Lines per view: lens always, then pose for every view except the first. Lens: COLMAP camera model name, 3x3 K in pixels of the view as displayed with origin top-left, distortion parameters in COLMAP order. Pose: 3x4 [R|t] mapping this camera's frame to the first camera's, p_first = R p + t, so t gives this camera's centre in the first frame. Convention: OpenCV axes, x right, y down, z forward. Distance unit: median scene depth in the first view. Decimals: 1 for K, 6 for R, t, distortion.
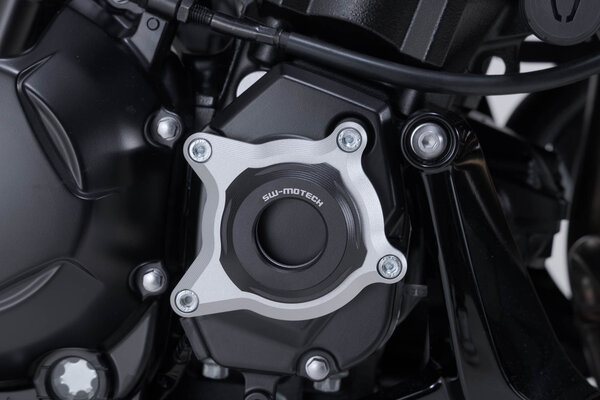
lens RADIAL K [[1717.0, 0, 300.0], [0, 1717.0, 200.0], [0, 0, 1]] dist [0.003618, 0.085304]
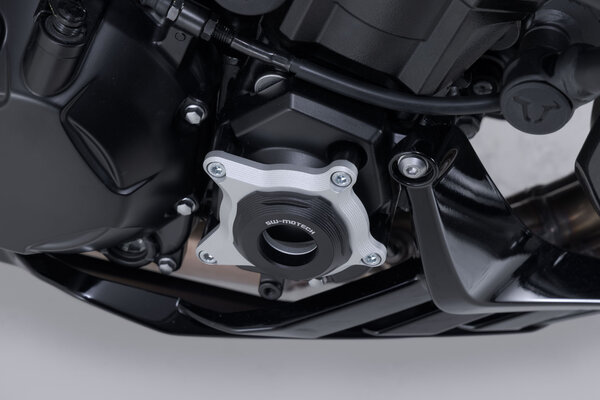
lens RADIAL K [[1717.0, 0, 300.0], [0, 1717.0, 200.0], [0, 0, 1]] dist [0.003618, 0.085304]
pose [[0.993143, 0.089475, -0.075237, 0.086622], [-0.023059, 0.780870, 0.624268, -0.726315], [0.114607, -0.618253, 0.777579, 0.069628]]
